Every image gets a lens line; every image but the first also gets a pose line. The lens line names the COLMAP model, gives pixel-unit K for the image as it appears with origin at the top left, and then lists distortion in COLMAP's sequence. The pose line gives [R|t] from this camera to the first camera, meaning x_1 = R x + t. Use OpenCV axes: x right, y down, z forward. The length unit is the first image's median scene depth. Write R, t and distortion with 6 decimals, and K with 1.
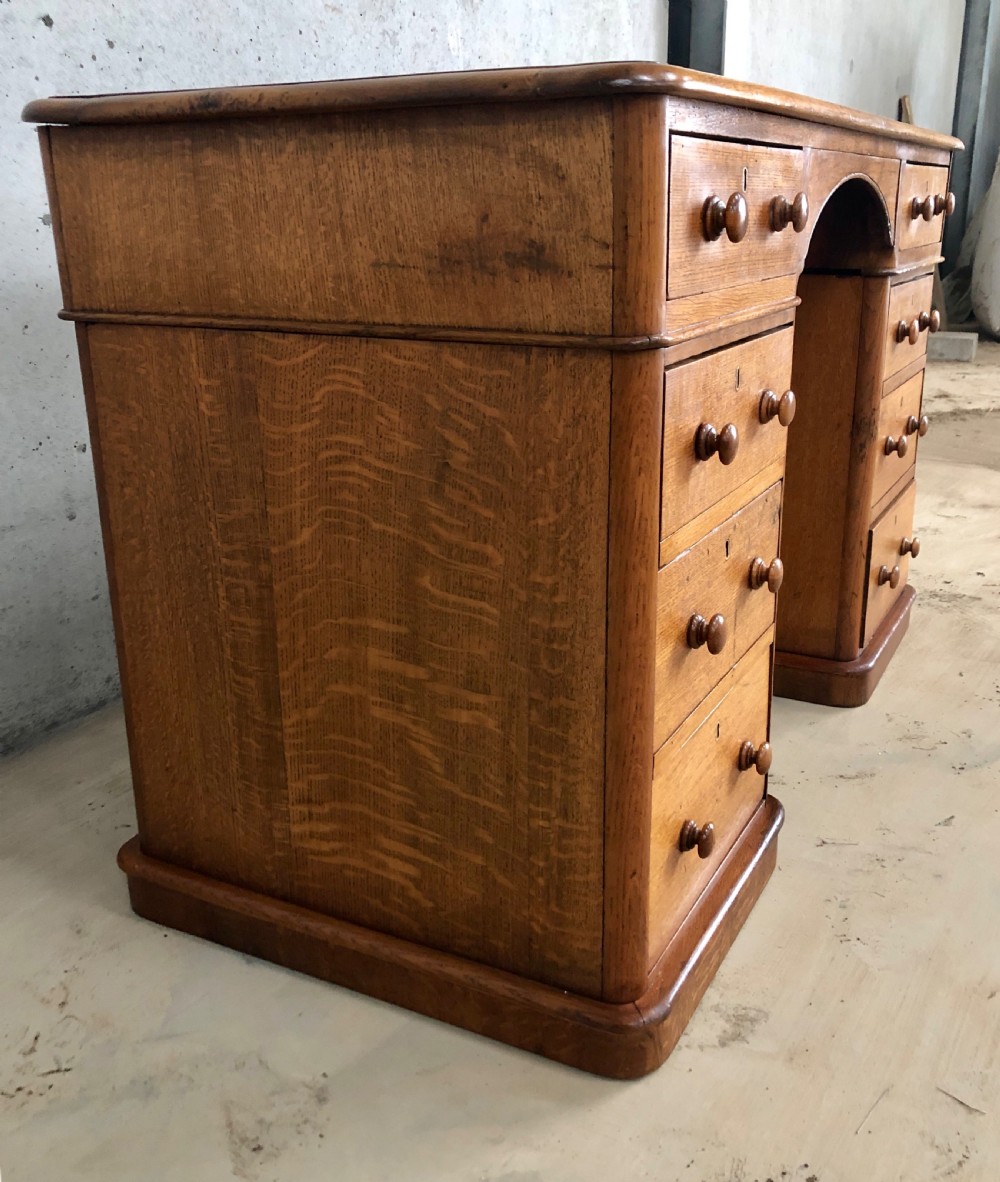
lens RADIAL K [[1159.9, 0, 519.6], [0, 1159.9, 567.5], [0, 0, 1]] dist [0.037039, -0.025482]
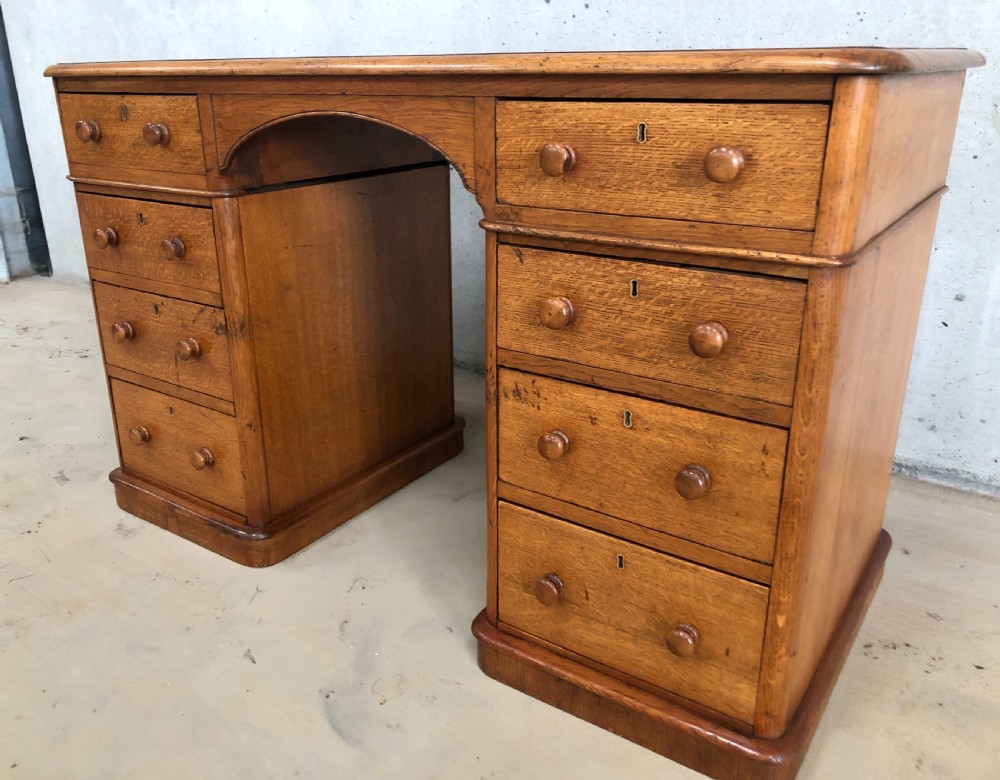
lens RADIAL K [[852.3, 0, 474.7], [0, 852.3, 377.9], [0, 0, 1]] dist [0.058341, -0.117005]
pose [[-0.132796, 0.344758, -0.929251, 1.524679], [-0.287591, 0.883816, 0.369000, -0.614620], [0.948502, 0.316246, -0.018218, 1.656468]]
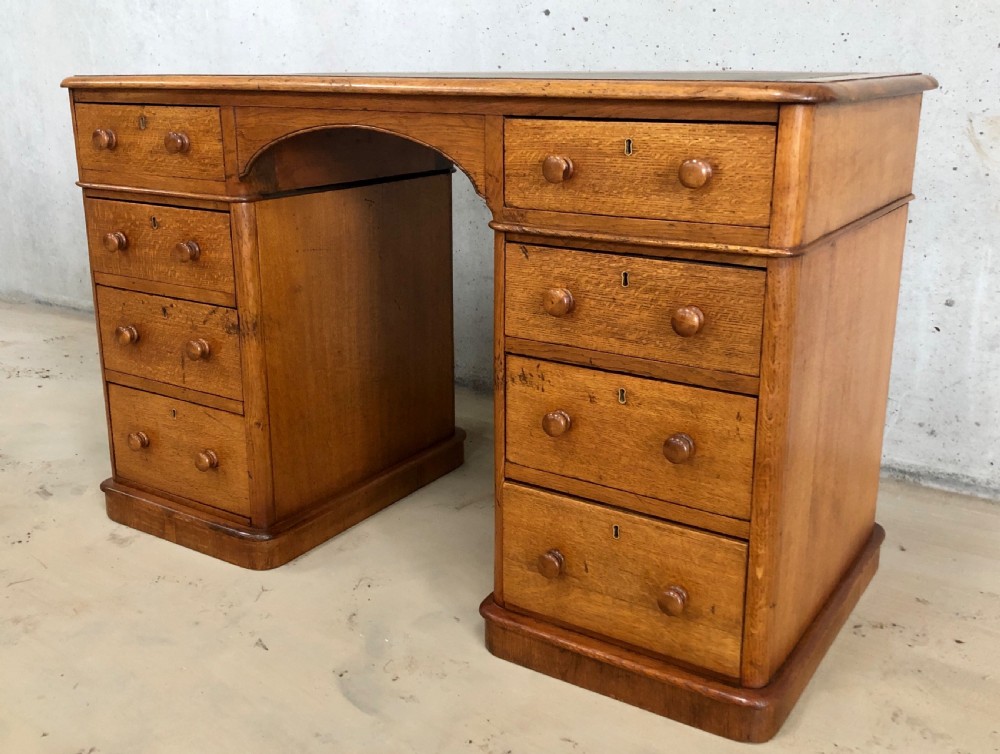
lens RADIAL K [[1031.3, 0, 500.8], [0, 1031.3, 347.1], [0, 0, 1]] dist [0.153929, -0.501368]
pose [[-0.093659, 0.270327, -0.958202, 1.888287], [-0.297625, 0.910821, 0.286051, -0.655001], [0.950078, 0.311976, -0.004850, 1.658046]]
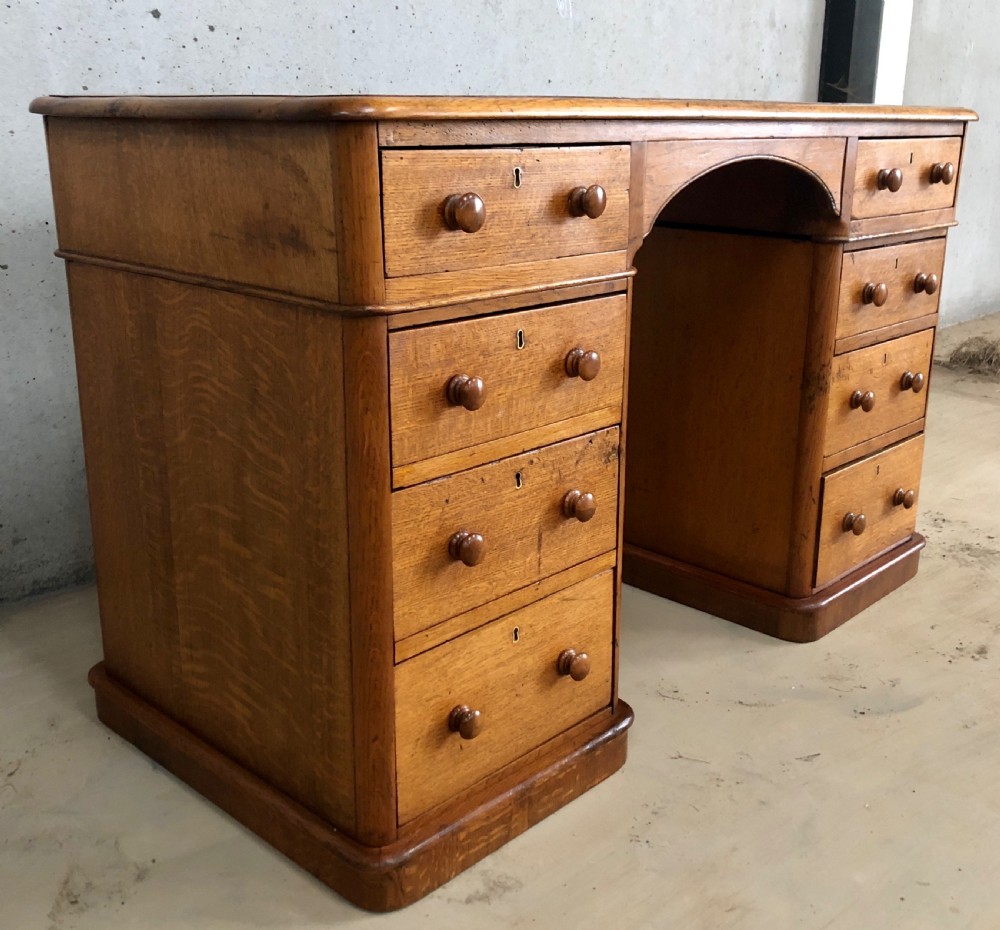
lens RADIAL K [[1134.4, 0, 517.6], [0, 1134.4, 428.4], [0, 0, 1]] dist [0.031114, -0.030580]
pose [[0.963149, 0.092297, -0.252638, 0.498937], [-0.100155, 0.994802, -0.018393, -0.050798], [0.249627, 0.043018, 0.967386, -0.122409]]
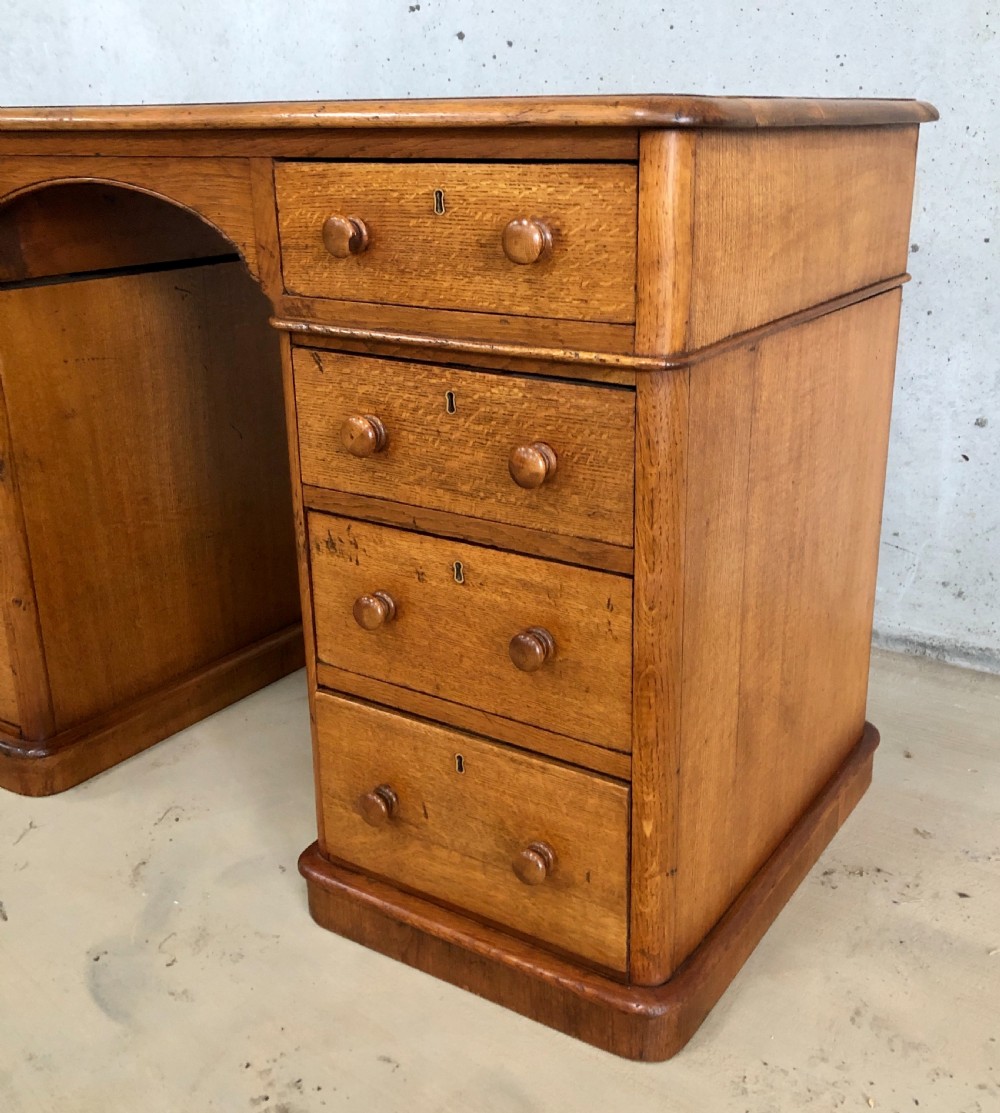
lens RADIAL K [[1185.6, 0, 553.2], [0, 1185.6, 528.4], [0, 0, 1]] dist [0.154788, -0.501767]
pose [[-0.083081, 0.321809, -0.943153, 1.583650], [-0.291061, 0.897321, 0.331810, -0.672286], [0.953090, 0.302082, 0.019116, 1.871202]]
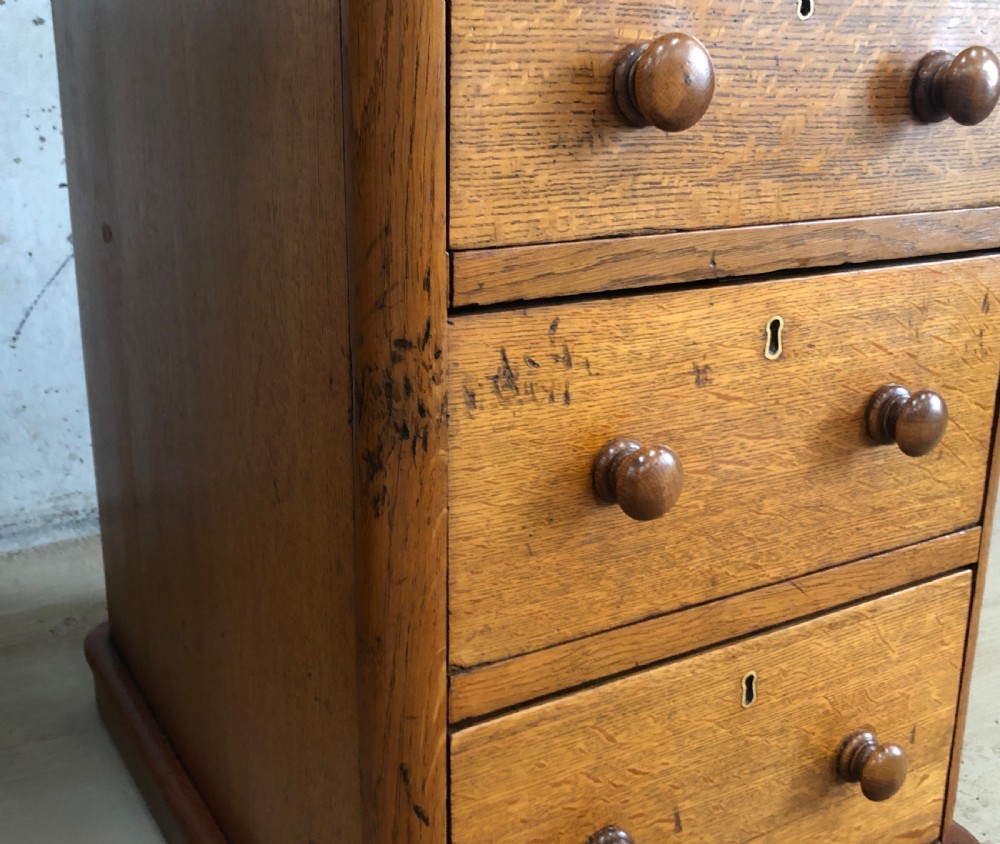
lens RADIAL K [[1111.3, 0, 434.6], [0, 1111.3, 407.4], [0, 0, 1]] dist [0.018299, -0.011980]
pose [[0.836121, 0.153093, -0.526749, 0.747760], [-0.165390, 0.985936, 0.024024, -0.210648], [0.523019, 0.067032, 0.849681, 1.281702]]
